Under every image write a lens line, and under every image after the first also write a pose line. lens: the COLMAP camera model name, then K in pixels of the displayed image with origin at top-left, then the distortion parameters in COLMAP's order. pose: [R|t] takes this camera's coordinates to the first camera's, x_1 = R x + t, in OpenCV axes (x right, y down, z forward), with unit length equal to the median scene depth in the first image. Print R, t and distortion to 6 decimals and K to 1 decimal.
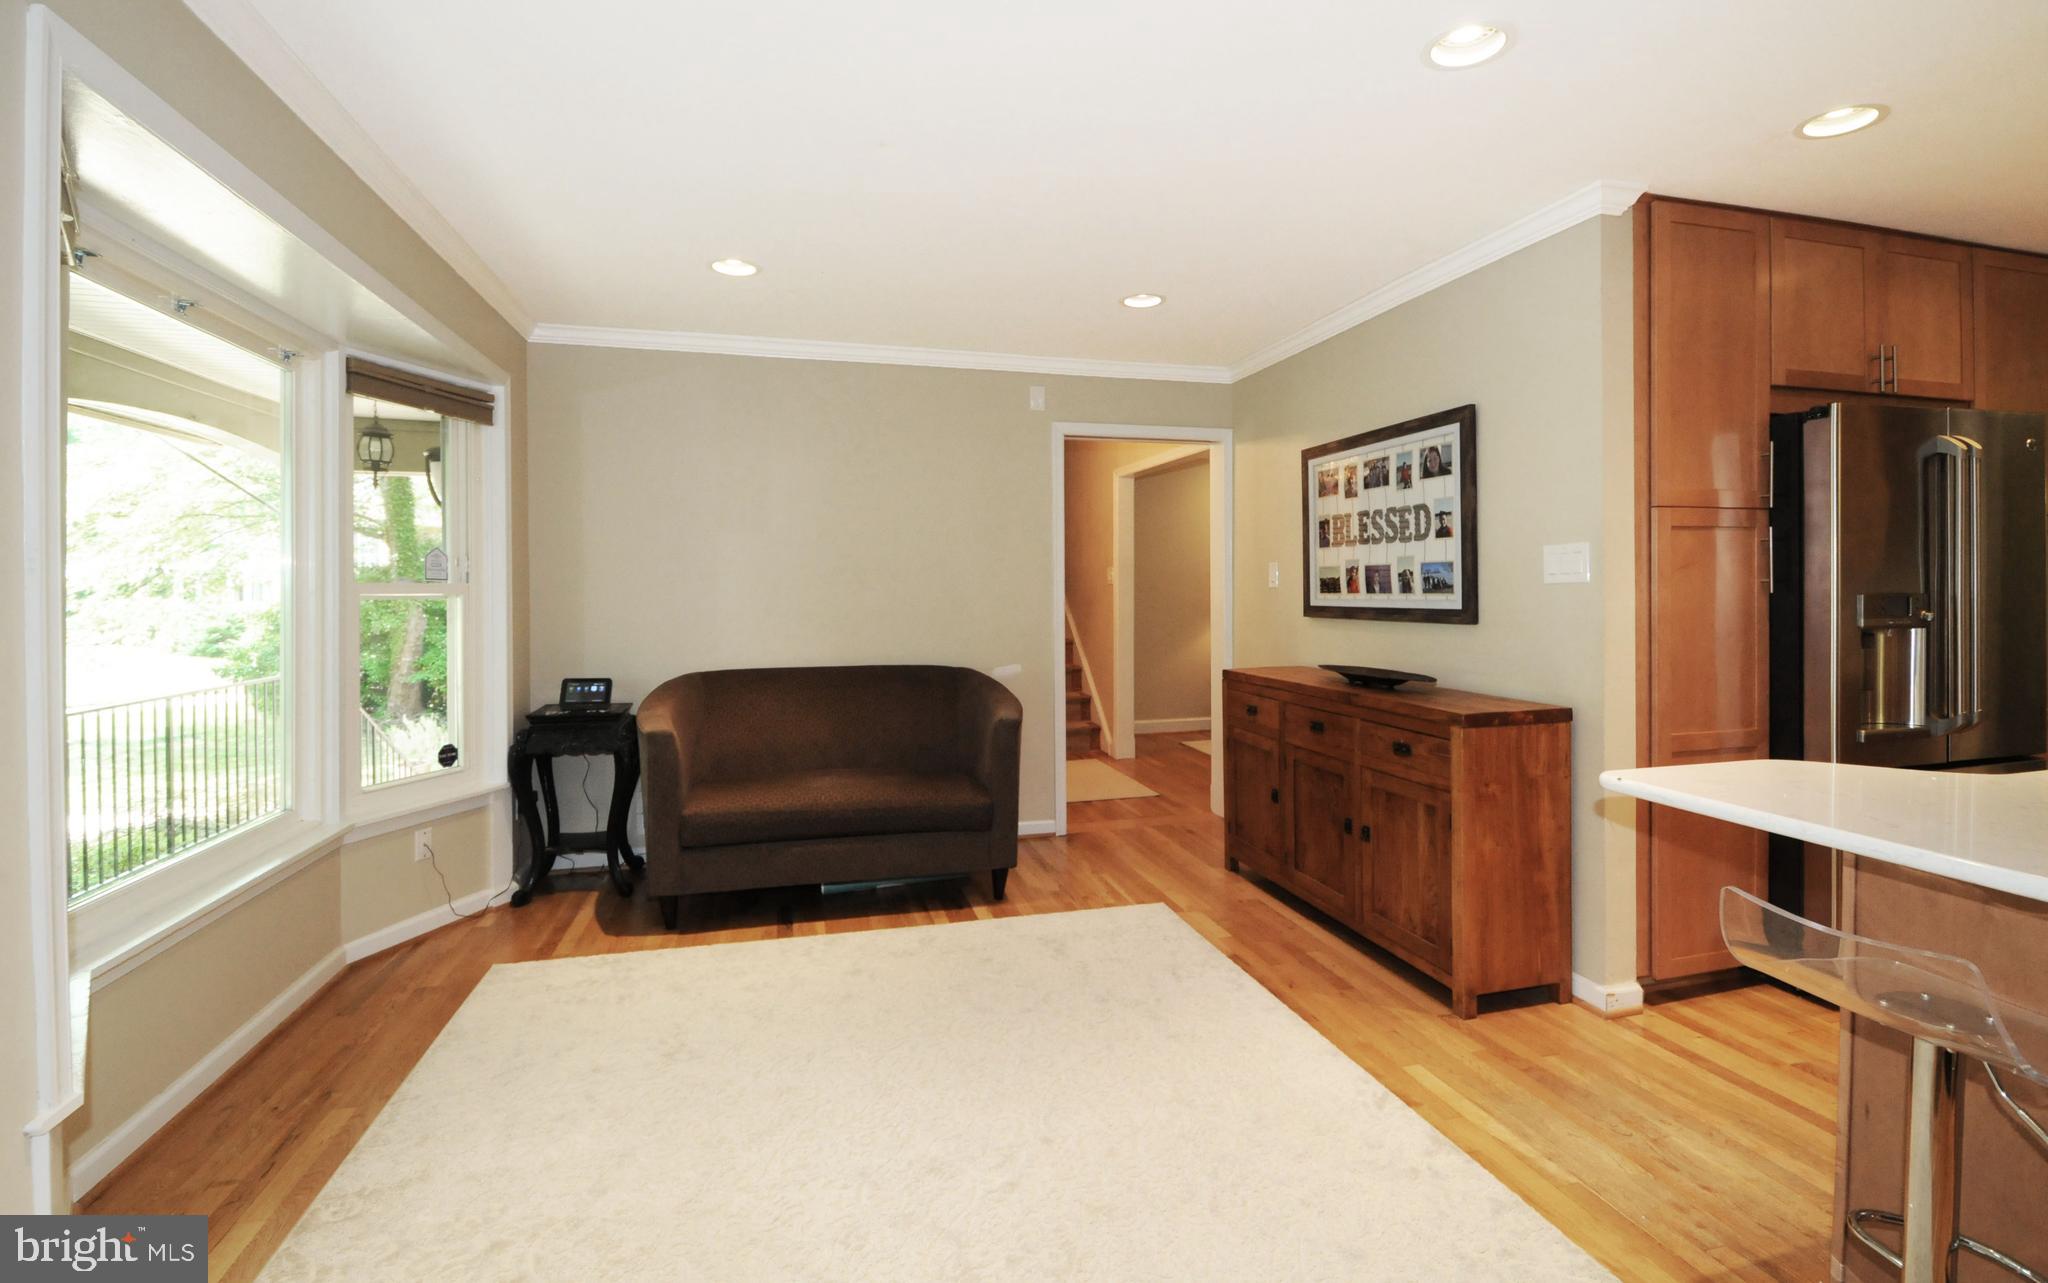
lens RADIAL K [[916.3, 0, 1031.5], [0, 916.3, 593.8], [0, 0, 1]] dist [0.023336, -0.025078]
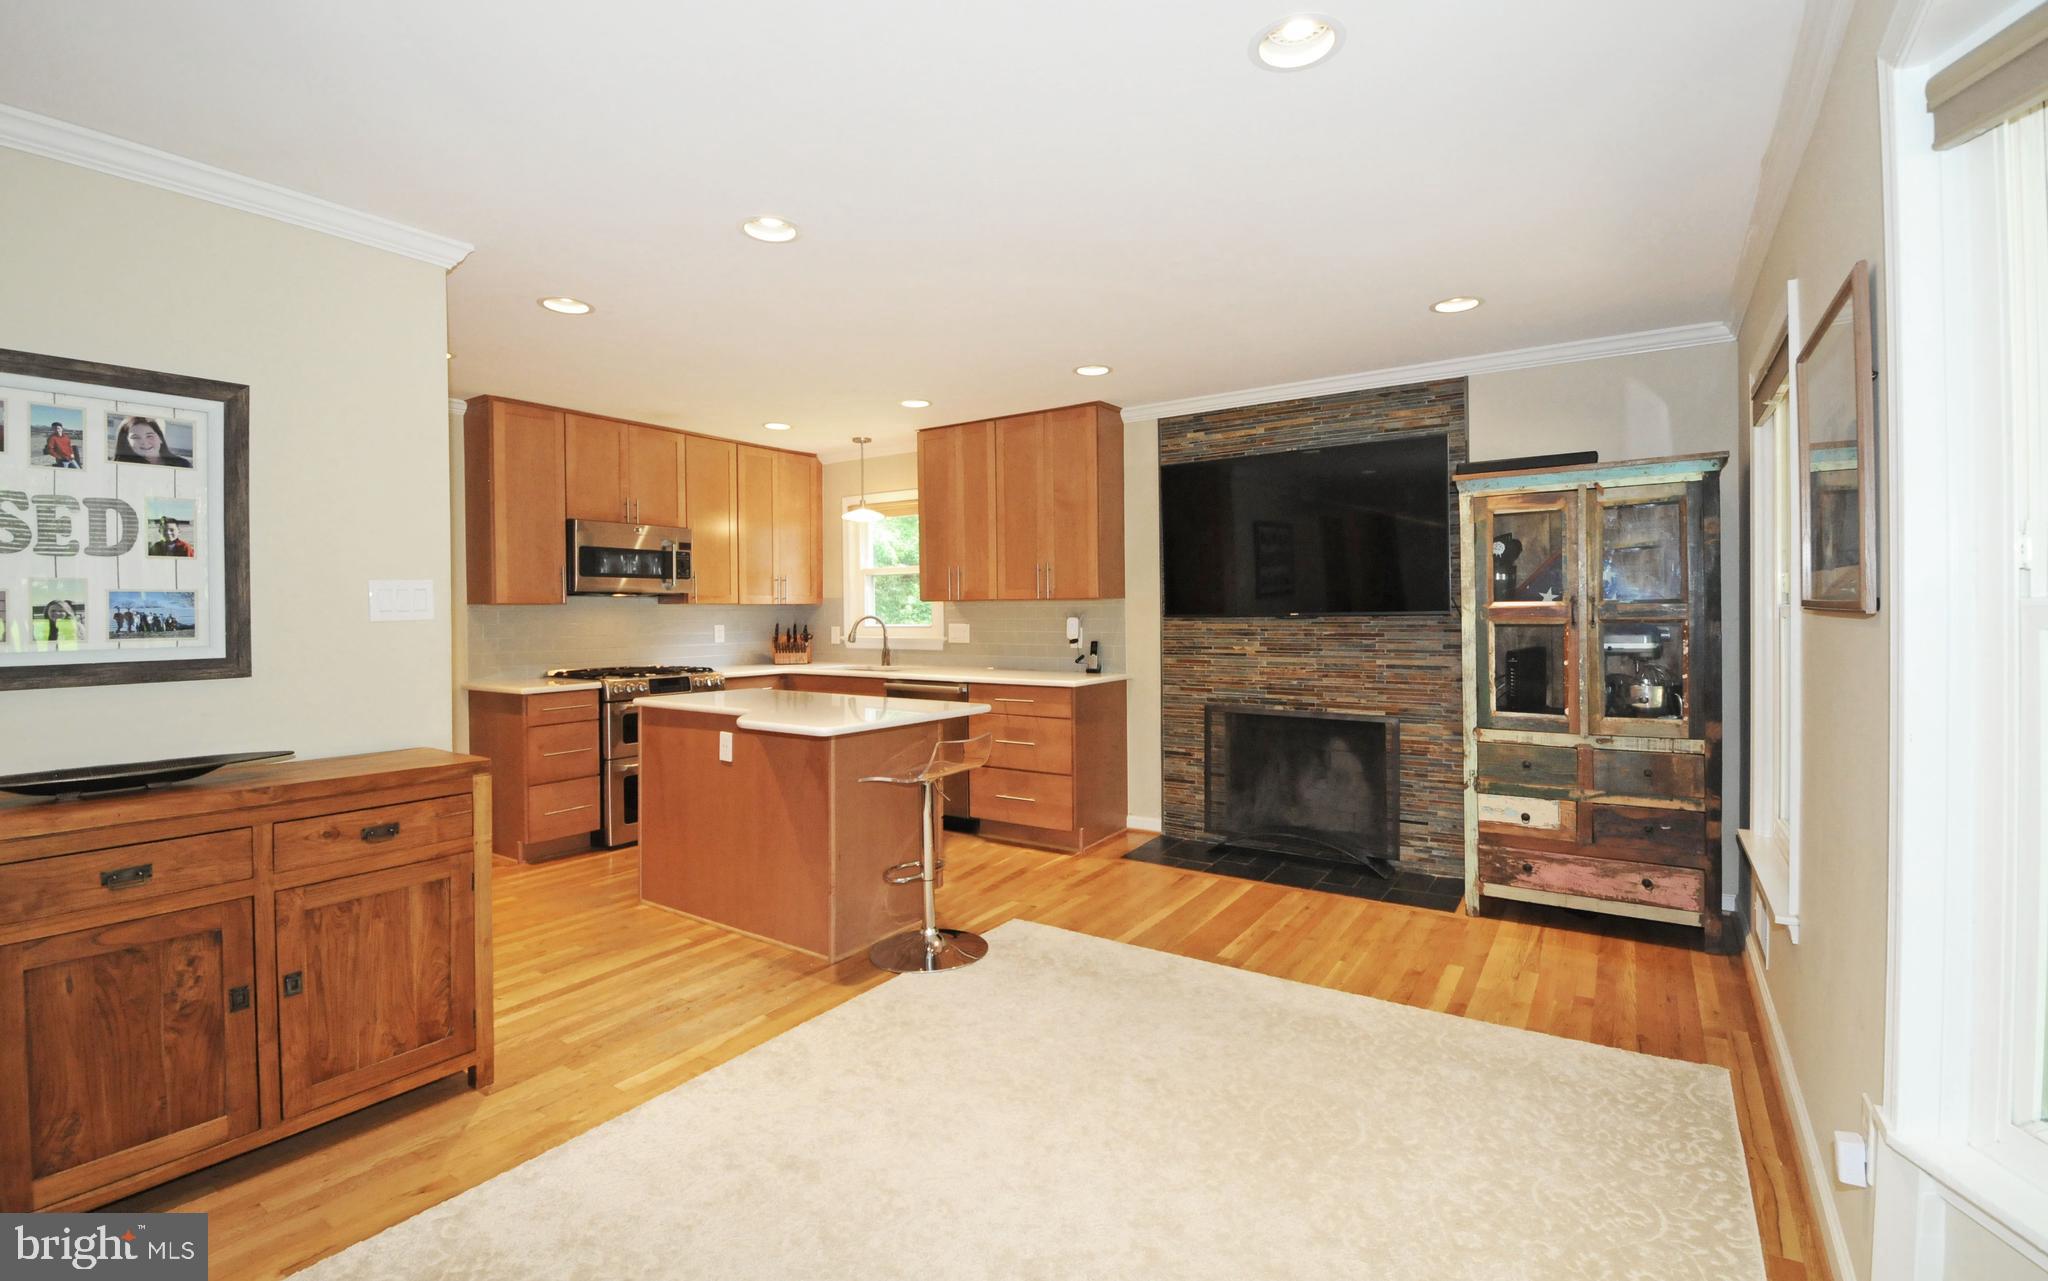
lens RADIAL K [[898.5, 0, 1038.3], [0, 898.5, 615.3], [0, 0, 1]] dist [0.001837, -0.017948]
pose [[-0.659208, 0.006238, 0.751935, -0.486254], [0.017503, 0.999822, 0.007049, -0.010480], [-0.751757, 0.017808, -0.659200, 0.970381]]
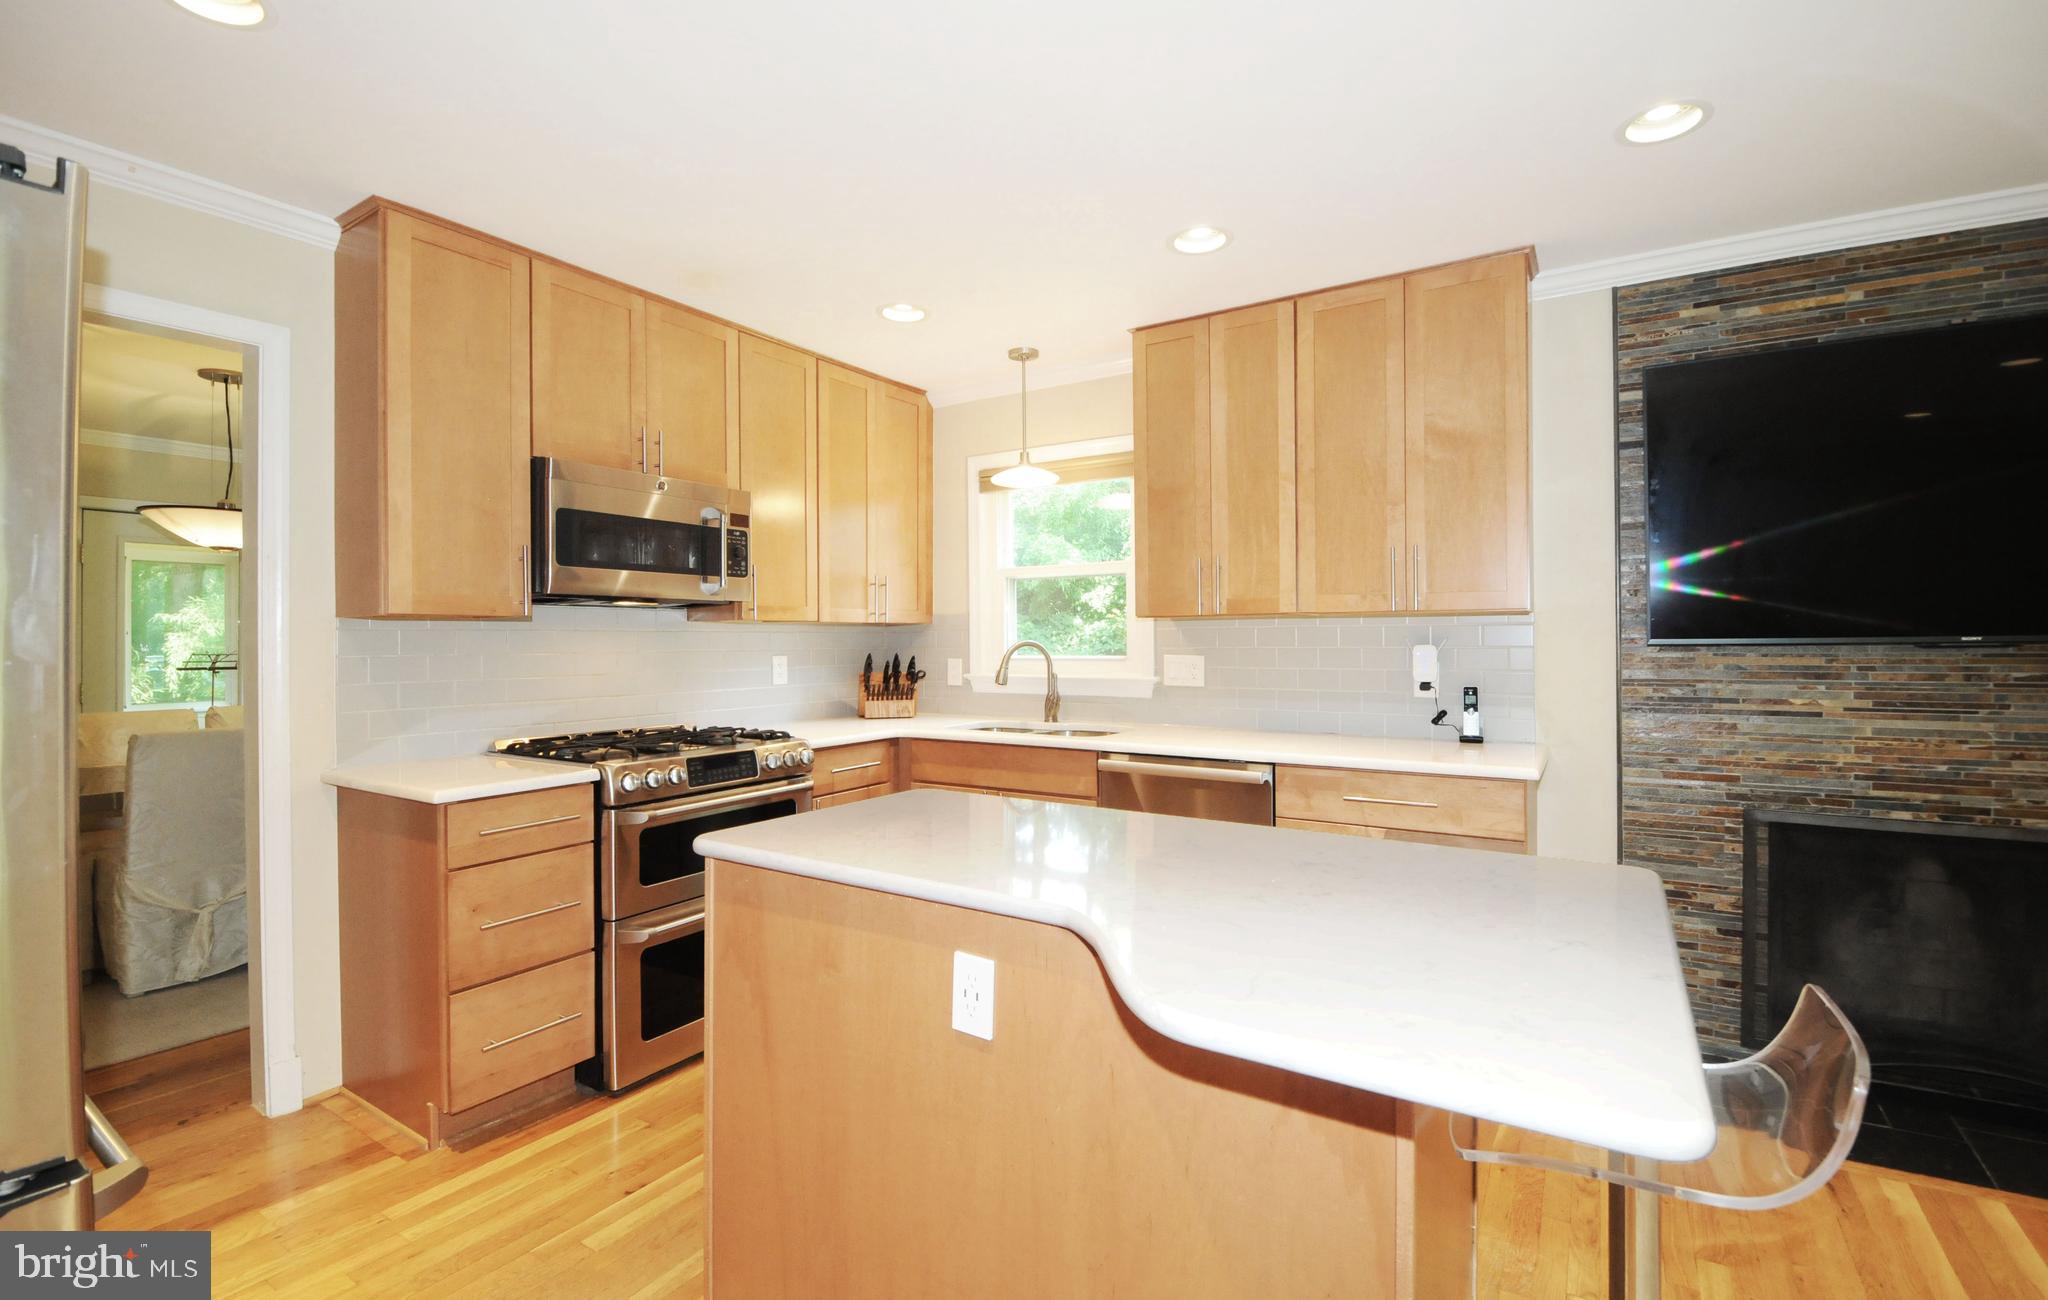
lens RADIAL K [[905.7, 0, 1035.5], [0, 905.7, 635.7], [0, 0, 1]] dist [0.009000, -0.023797]
pose [[-0.677919, 0.011552, 0.735046, 0.283784], [0.015391, 0.999880, -0.001519, -0.008139], [-0.734975, 0.010283, -0.678016, 0.786380]]
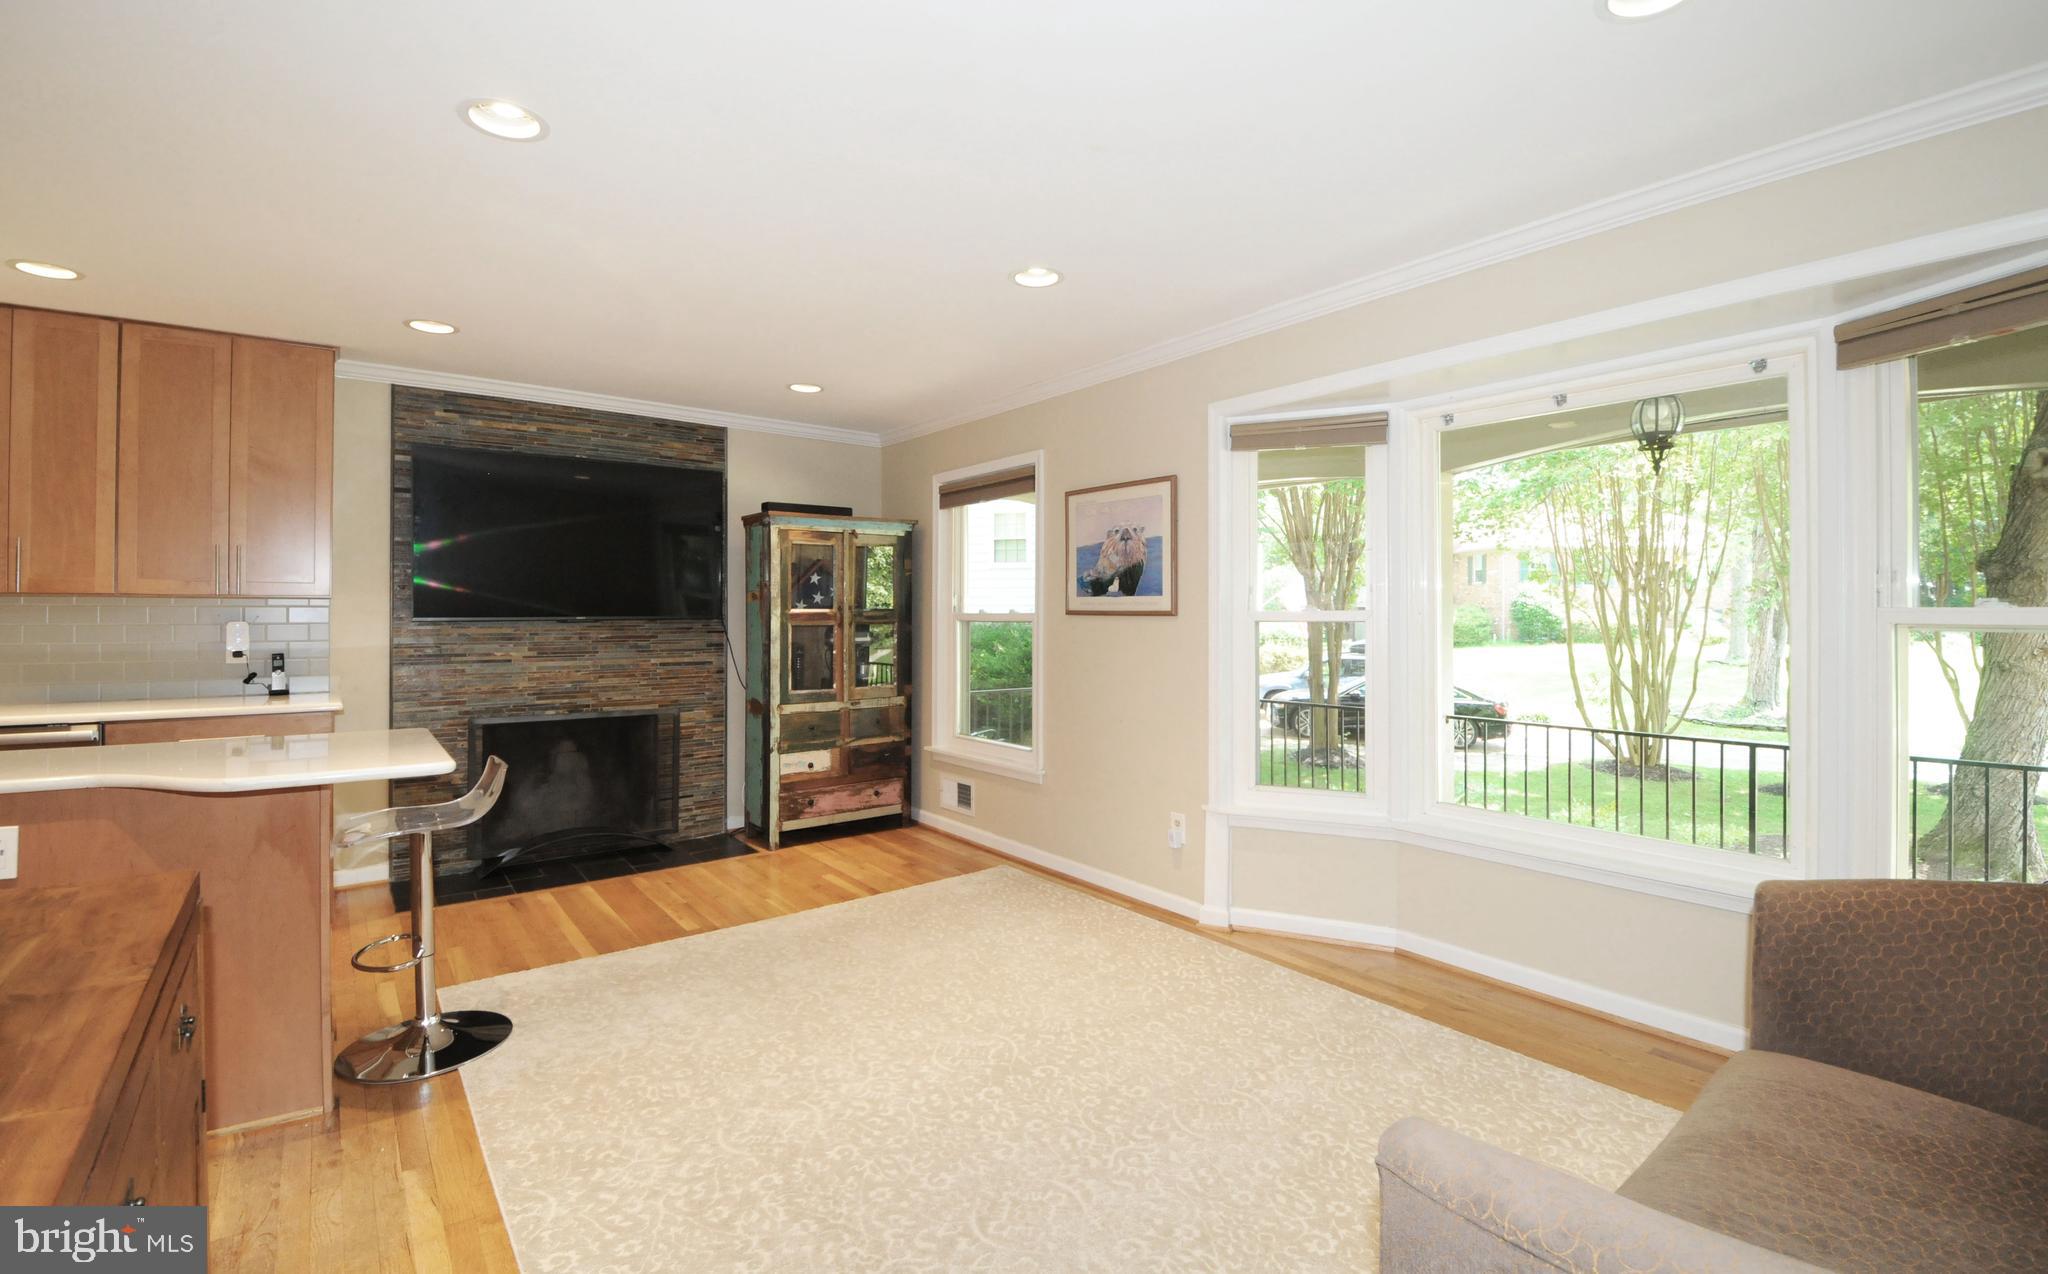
lens RADIAL K [[898.5, 0, 1038.3], [0, 898.5, 611.8], [0, 0, 1]] dist [0.001837, -0.017948]
pose [[-0.917685, 0.002729, -0.397300, 0.199106], [0.000396, 0.999982, 0.005954, -0.013383], [0.397309, 0.005307, -0.917669, 1.345464]]
